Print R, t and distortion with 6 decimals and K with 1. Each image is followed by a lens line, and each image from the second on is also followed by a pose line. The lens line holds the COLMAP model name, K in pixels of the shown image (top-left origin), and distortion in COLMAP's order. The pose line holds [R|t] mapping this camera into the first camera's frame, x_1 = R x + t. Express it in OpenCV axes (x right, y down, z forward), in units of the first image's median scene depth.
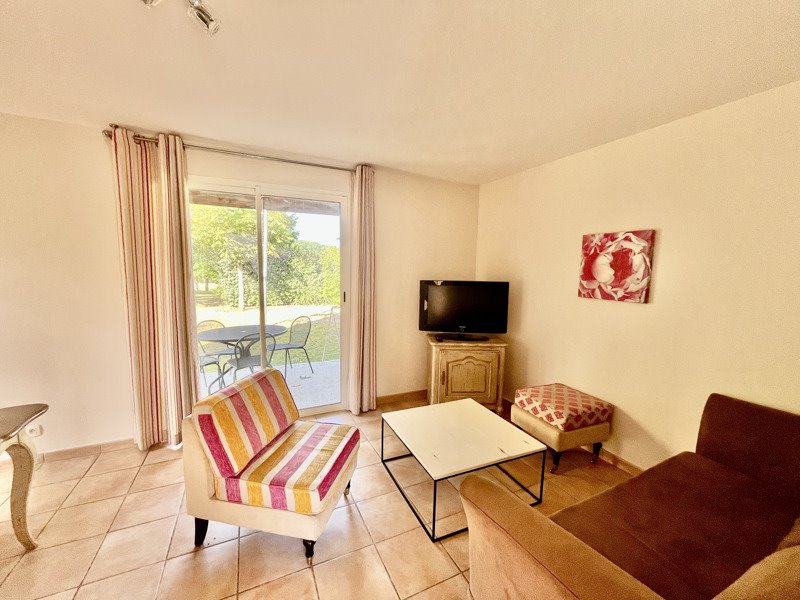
lens RADIAL K [[325.7, 0, 400.1], [0, 325.7, 300.0], [0, 0, 1]] dist [-0.000692, -0.000039]
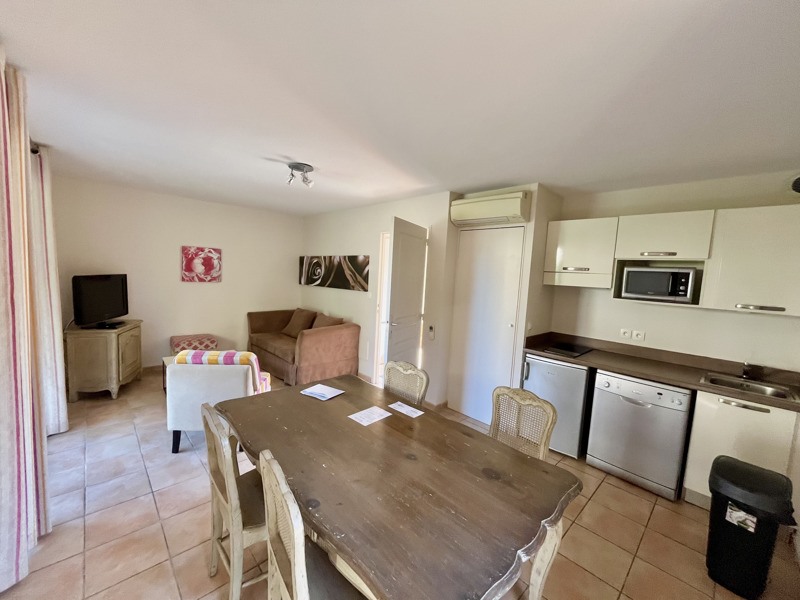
lens RADIAL K [[325.7, 0, 399.9], [0, 325.7, 301.7], [0, 0, 1]] dist [-0.000692, -0.000039]
pose [[-0.320287, -0.122603, 0.939353, -1.608976], [0.036387, 0.989266, 0.141524, -0.117524], [-0.946622, 0.079508, -0.312388, 0.508097]]
